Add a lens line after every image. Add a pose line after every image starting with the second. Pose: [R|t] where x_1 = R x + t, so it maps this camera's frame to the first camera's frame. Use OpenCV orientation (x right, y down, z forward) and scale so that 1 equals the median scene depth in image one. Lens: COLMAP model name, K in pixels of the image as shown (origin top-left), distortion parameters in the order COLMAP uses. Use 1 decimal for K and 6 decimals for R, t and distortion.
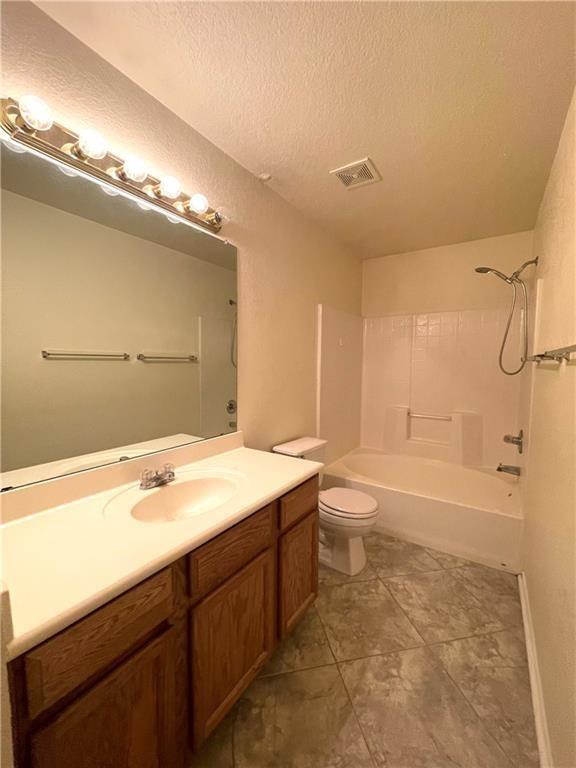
lens RADIAL K [[314.4, 0, 286.8], [0, 314.4, 384.0], [0, 0, 1]] dist [-0.002098, 0.000029]
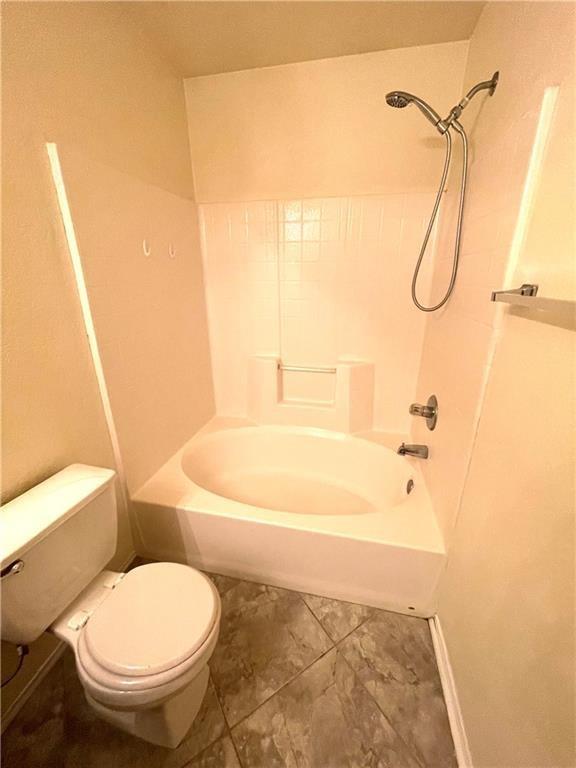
lens RADIAL K [[314.4, 0, 286.6], [0, 314.4, 385.7], [0, 0, 1]] dist [-0.002098, 0.000029]
pose [[0.933303, -0.135652, 0.332483, 0.234649], [0.038425, 0.958313, 0.283125, -0.074629], [-0.357029, -0.251465, 0.899609, 0.513163]]
